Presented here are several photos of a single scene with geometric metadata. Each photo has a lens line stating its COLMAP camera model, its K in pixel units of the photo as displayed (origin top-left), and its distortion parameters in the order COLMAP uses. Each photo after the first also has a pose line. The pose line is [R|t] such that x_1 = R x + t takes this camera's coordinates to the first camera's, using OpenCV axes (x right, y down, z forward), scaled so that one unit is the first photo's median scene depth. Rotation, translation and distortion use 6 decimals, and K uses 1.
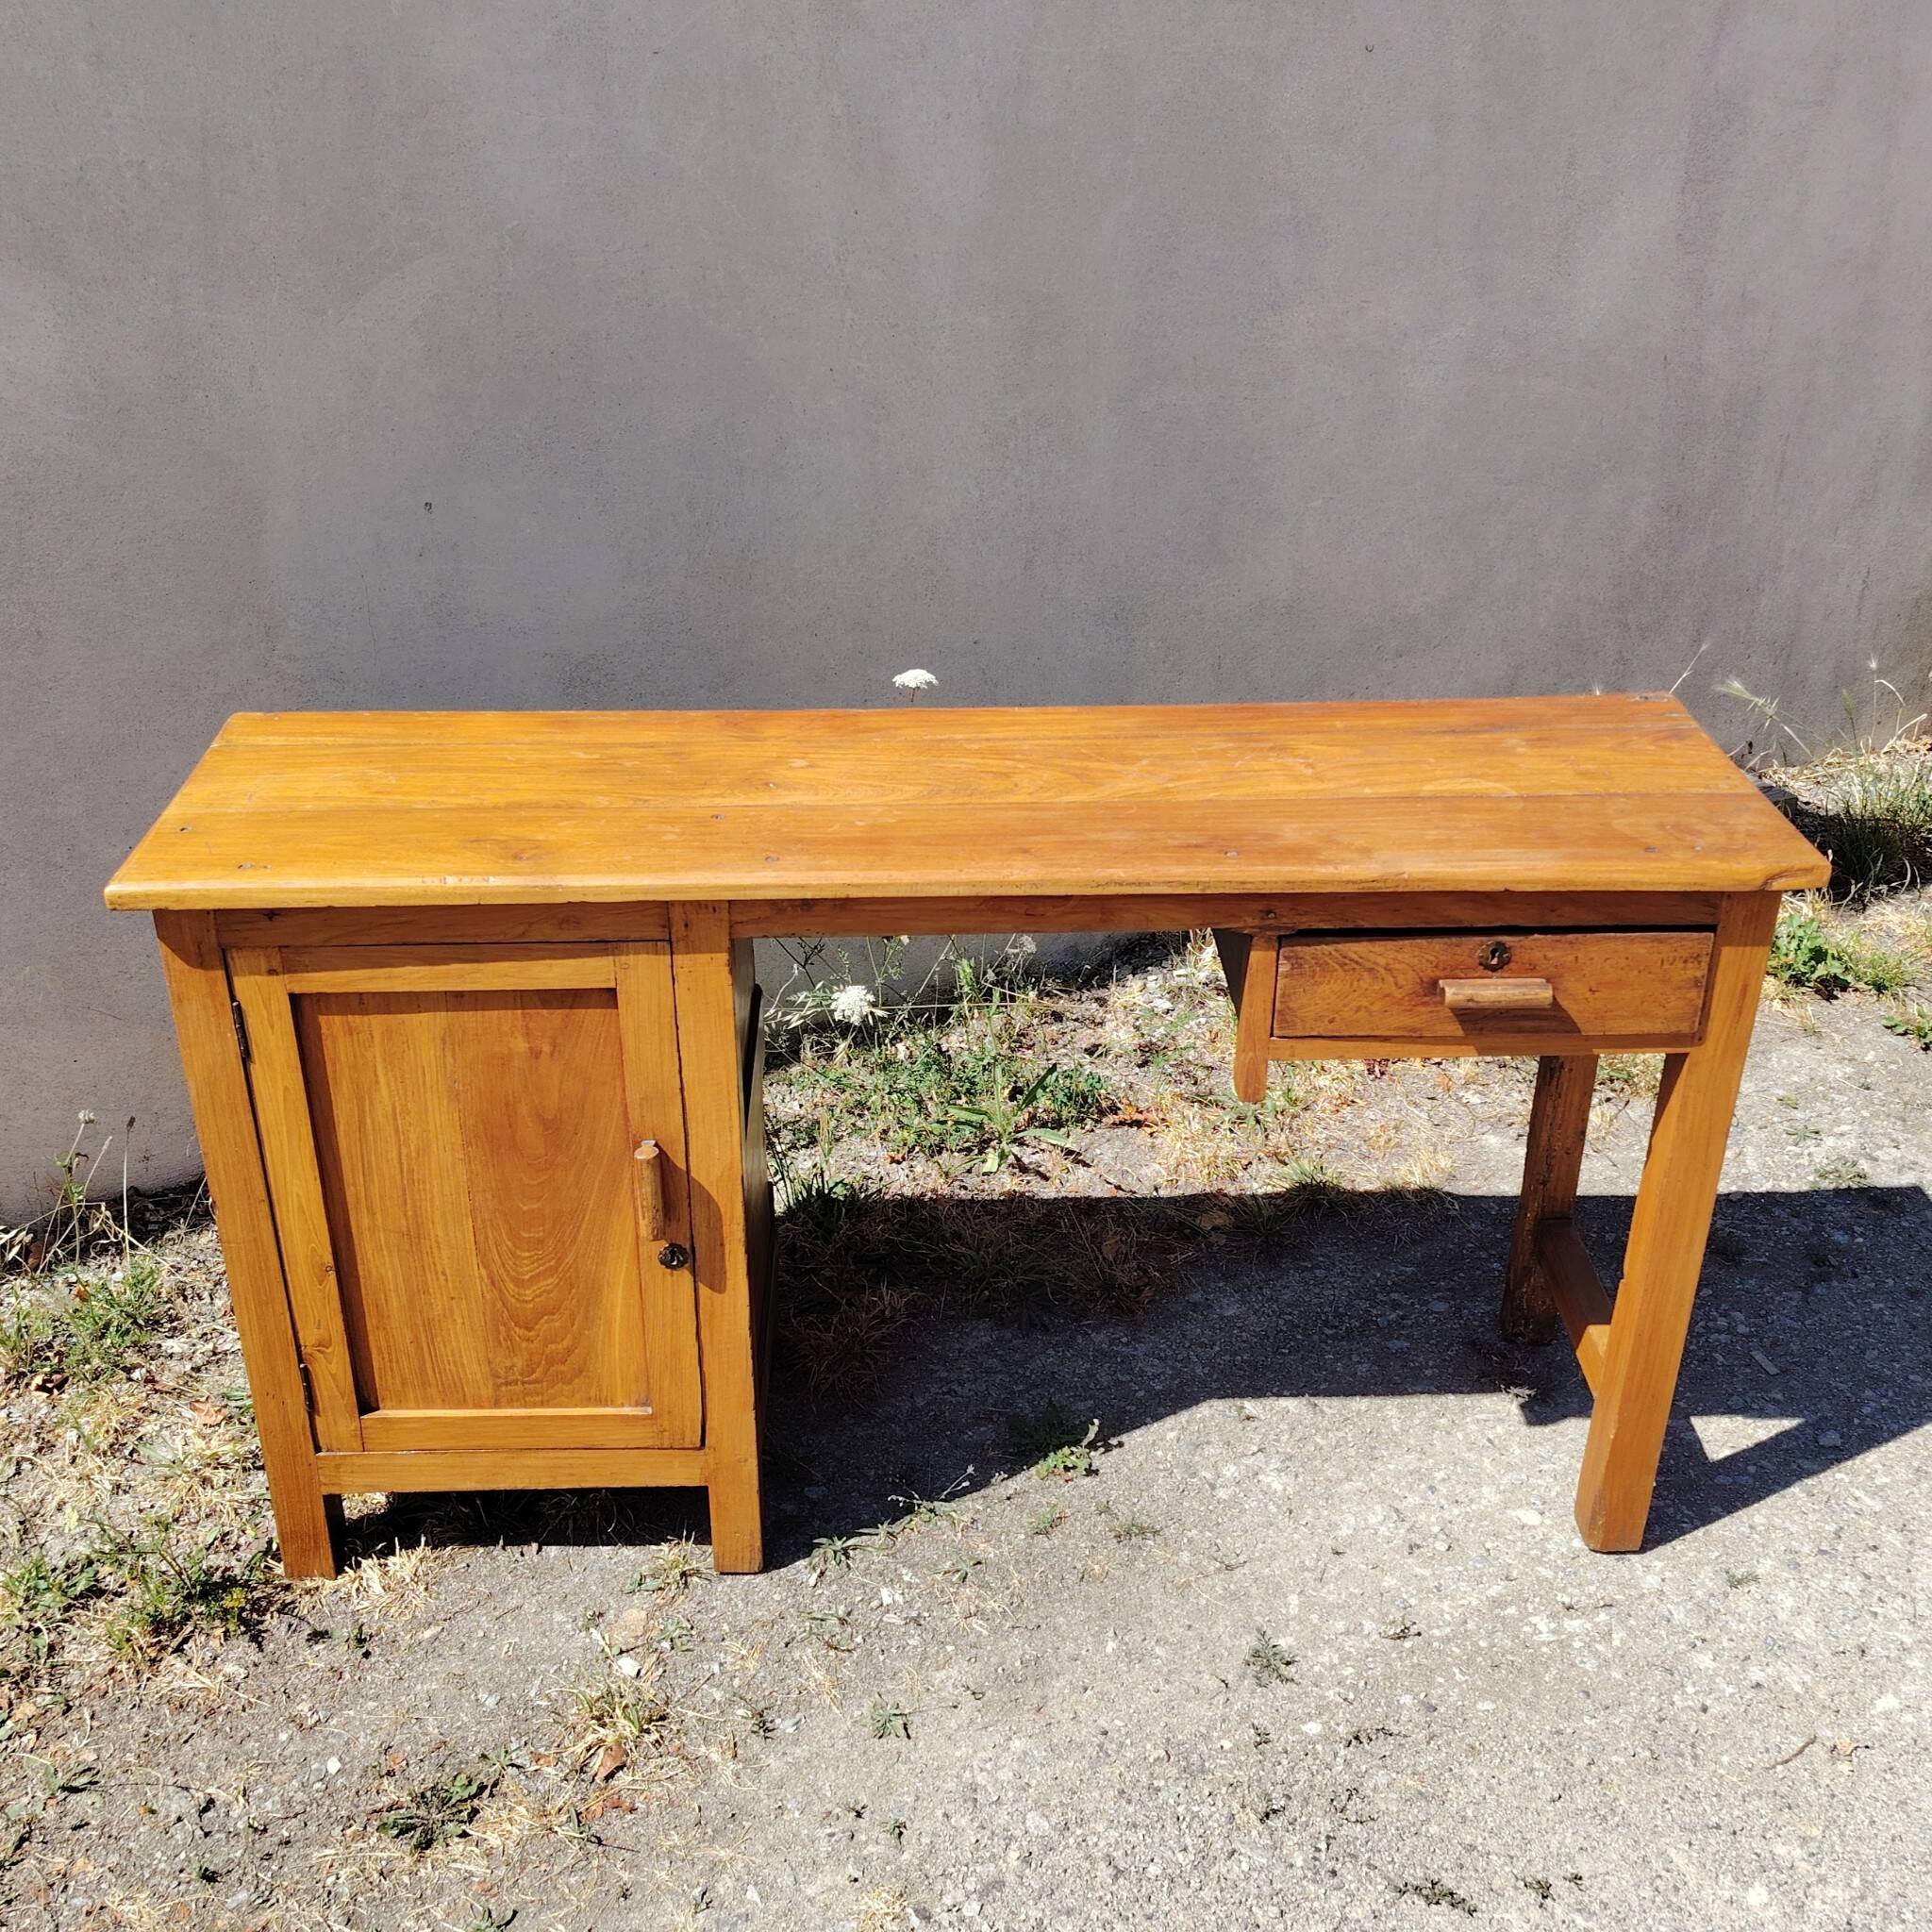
lens RADIAL K [[2042.6, 0, 937.3], [0, 2042.6, 935.6], [0, 0, 1]] dist [0.095552, -0.142601]
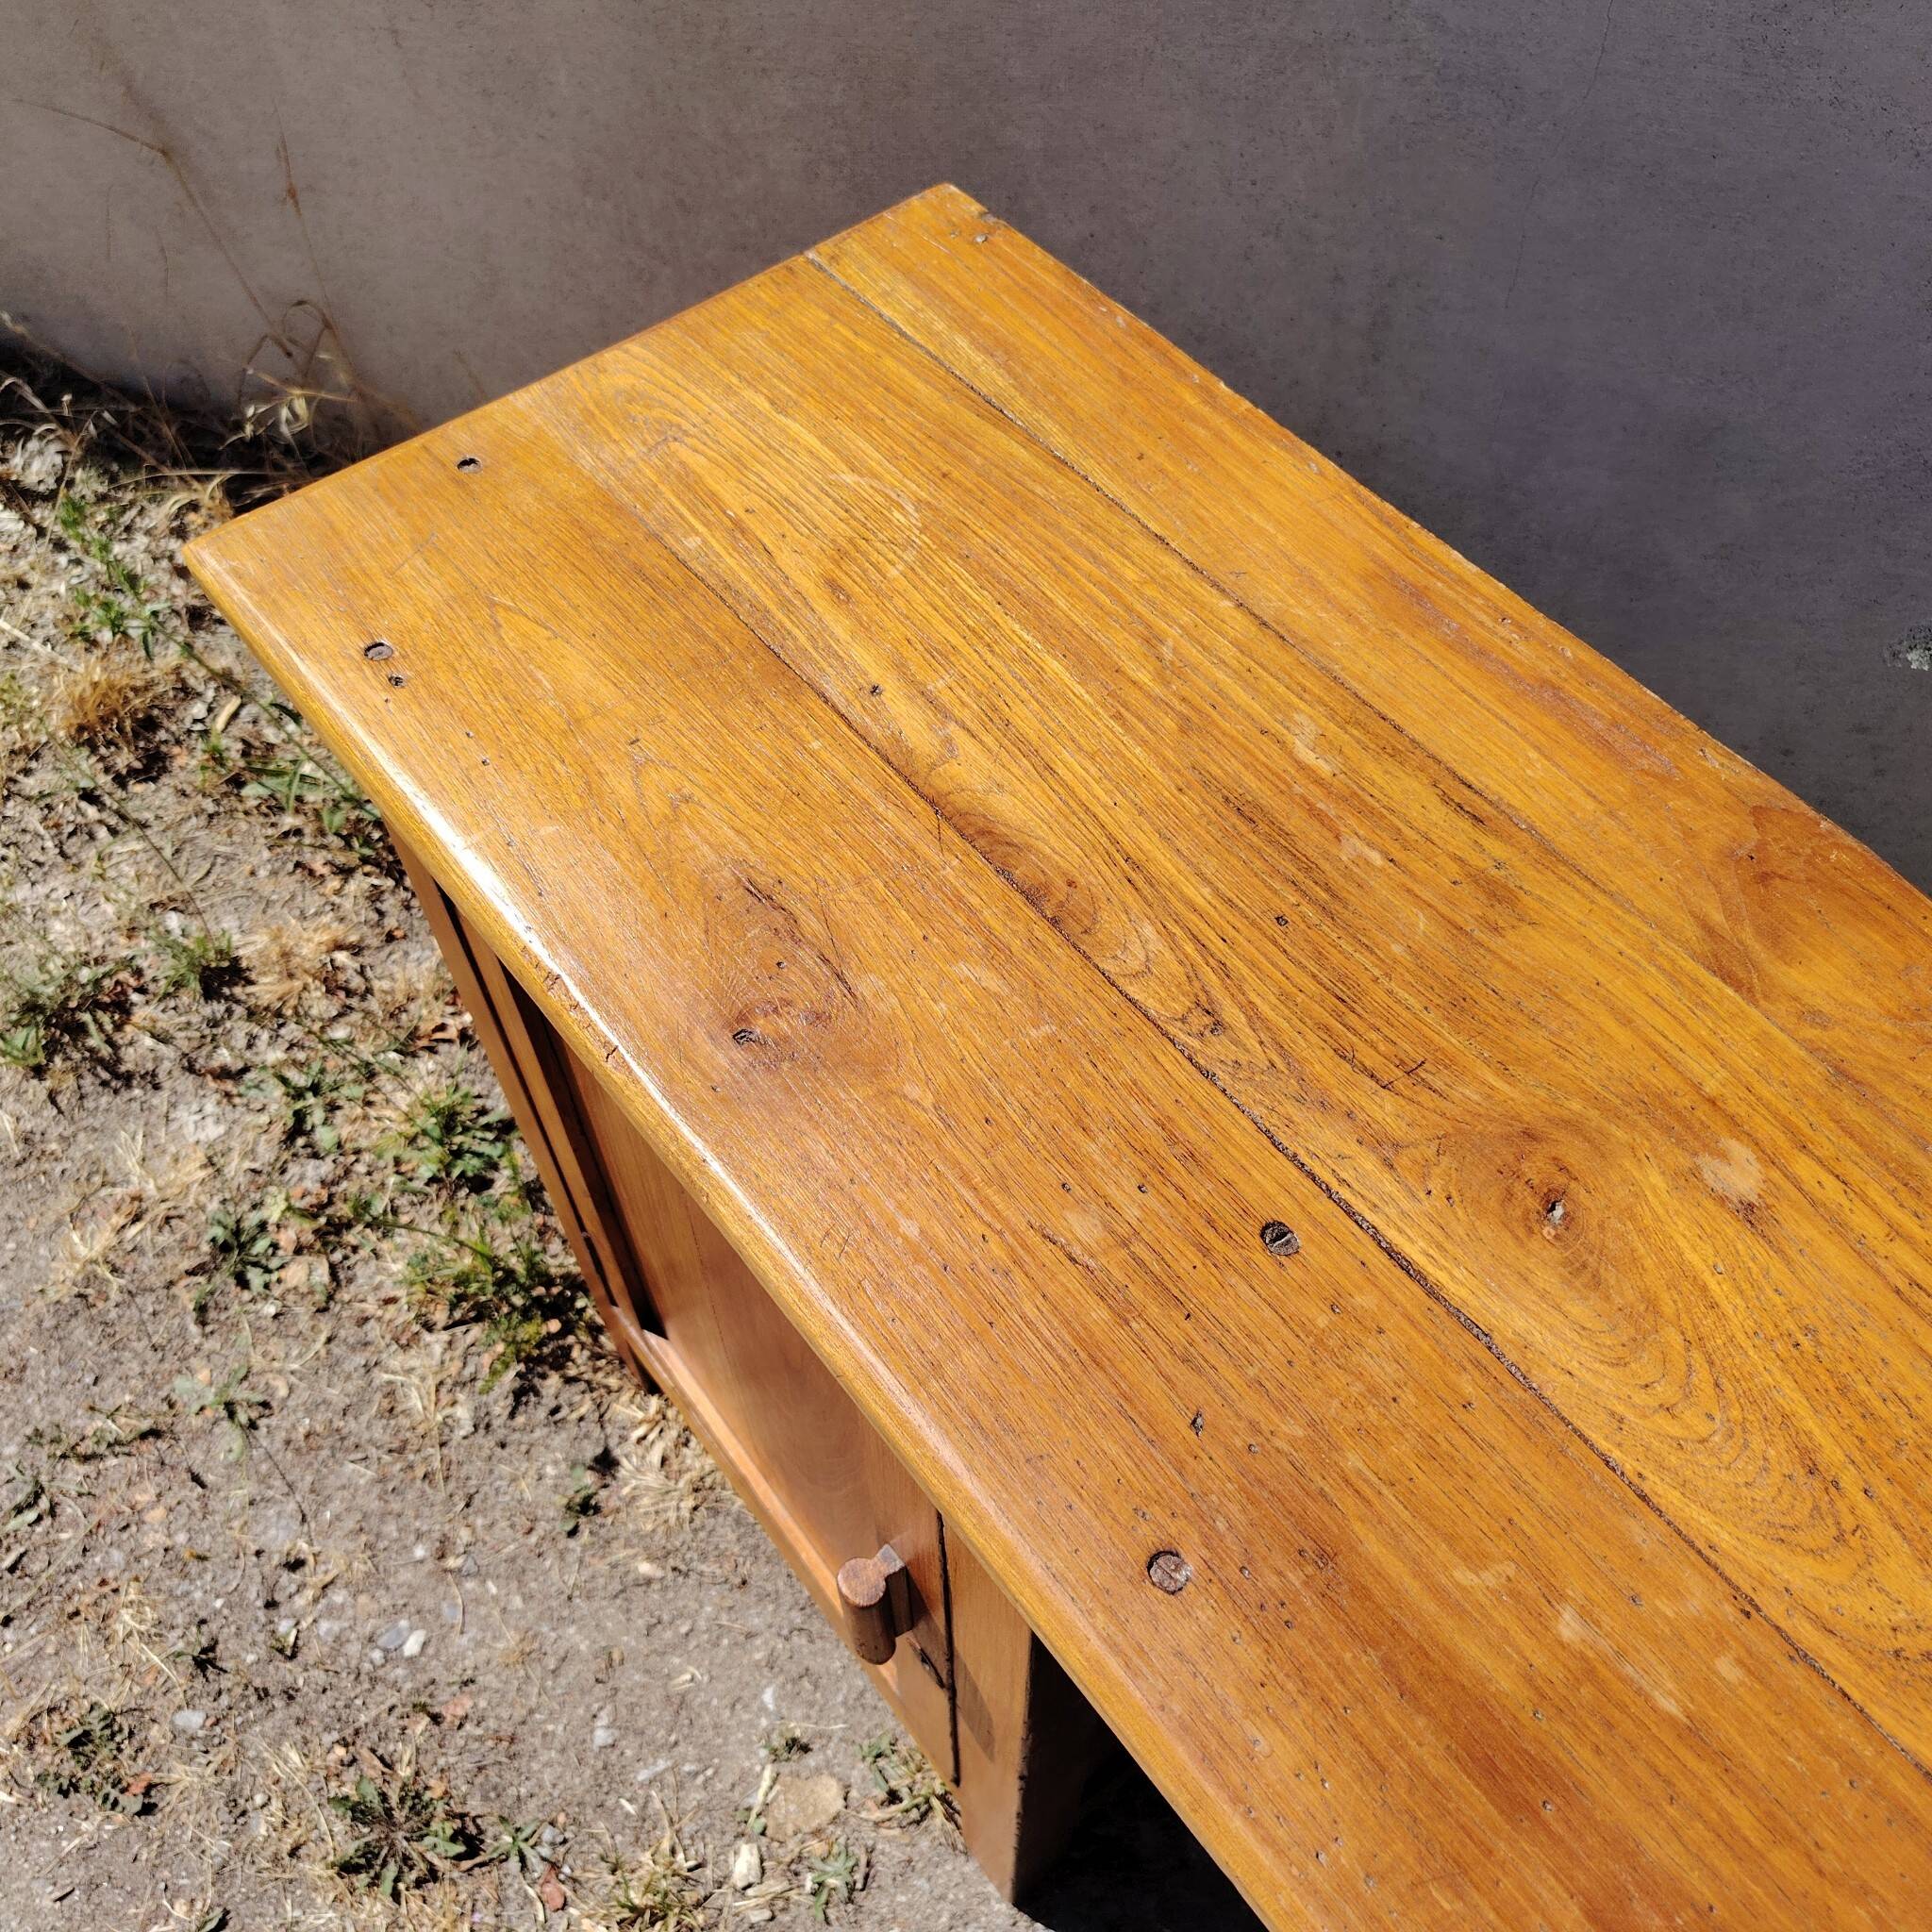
lens RADIAL K [[1813.6, 0, 966.0], [0, 1813.6, 966.0], [0, 0, 1]] dist [0.003724, 0.006692]
pose [[0.596403, 0.660498, -0.456120, -0.031182], [-0.364020, 0.729009, 0.579685, -0.221330], [0.715397, -0.179689, 0.675218, 0.696201]]
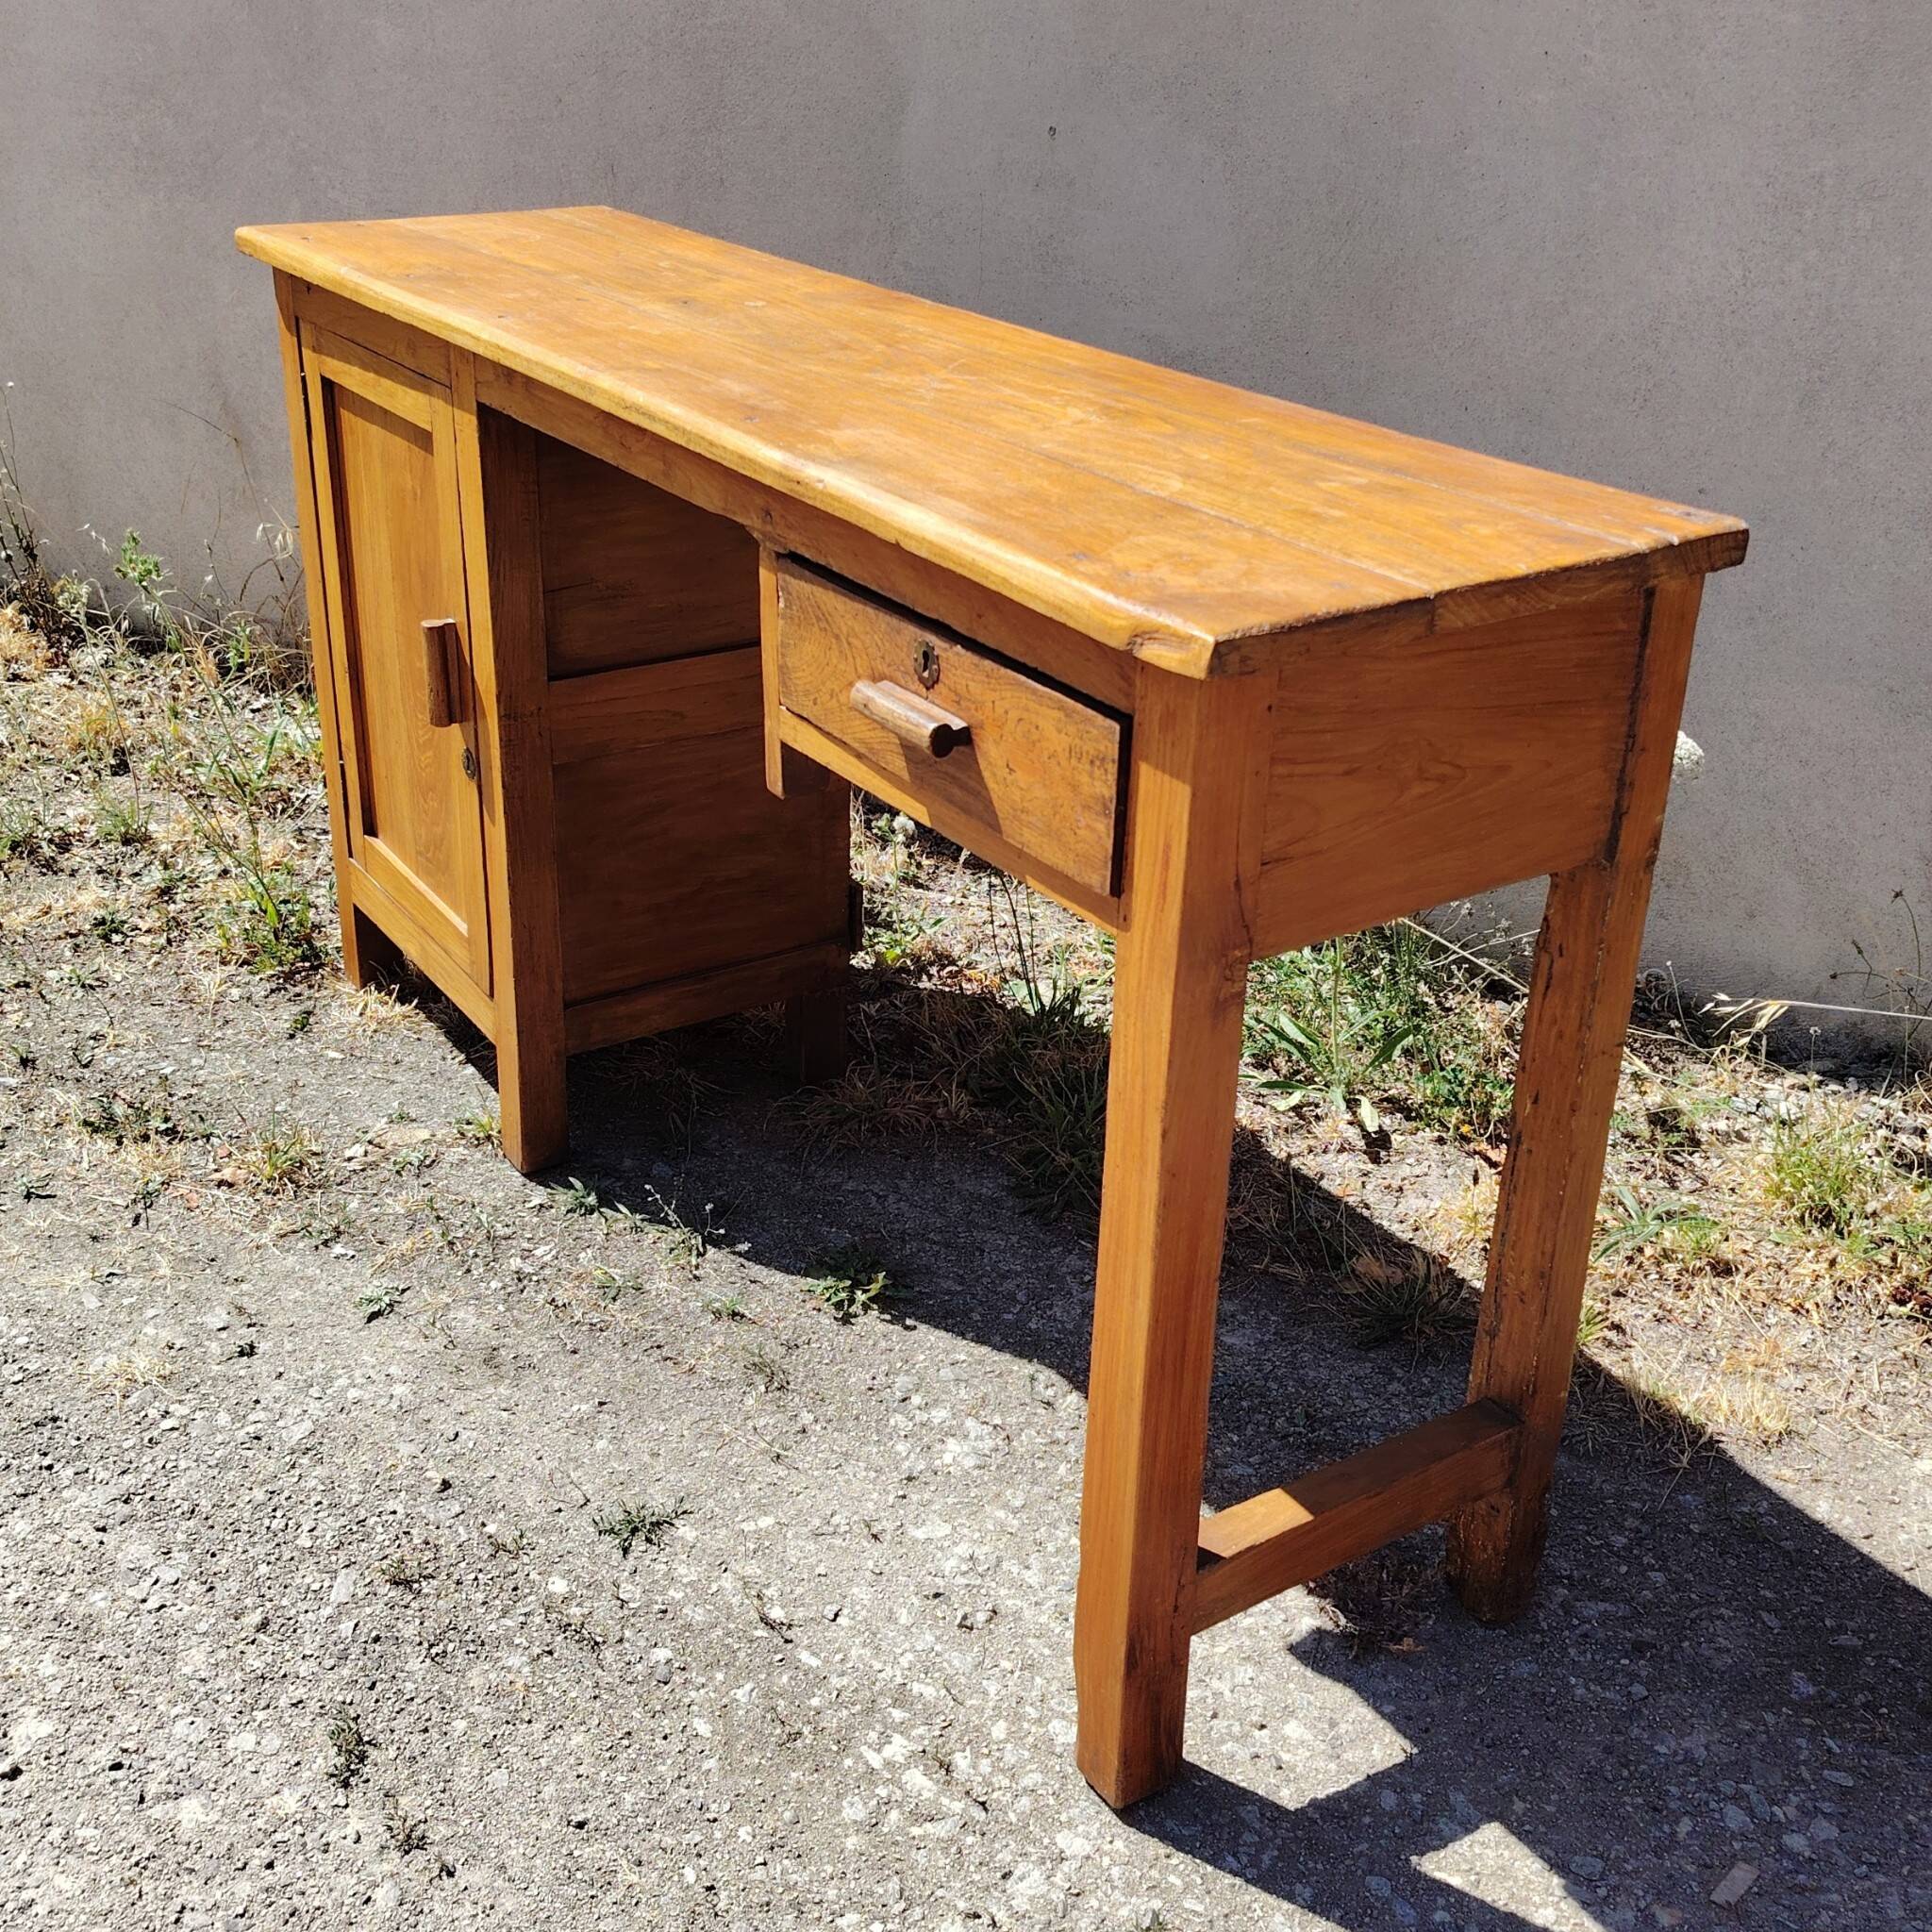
lens RADIAL K [[2221.5, 0, 917.0], [0, 2221.5, 934.2], [0, 0, 1]] dist [0.100422, -0.159585]
pose [[0.521760, 0.376673, -0.765430, 0.766377], [-0.416370, 0.895557, 0.156888, -0.021510], [0.744582, 0.236844, 0.624101, 0.496652]]
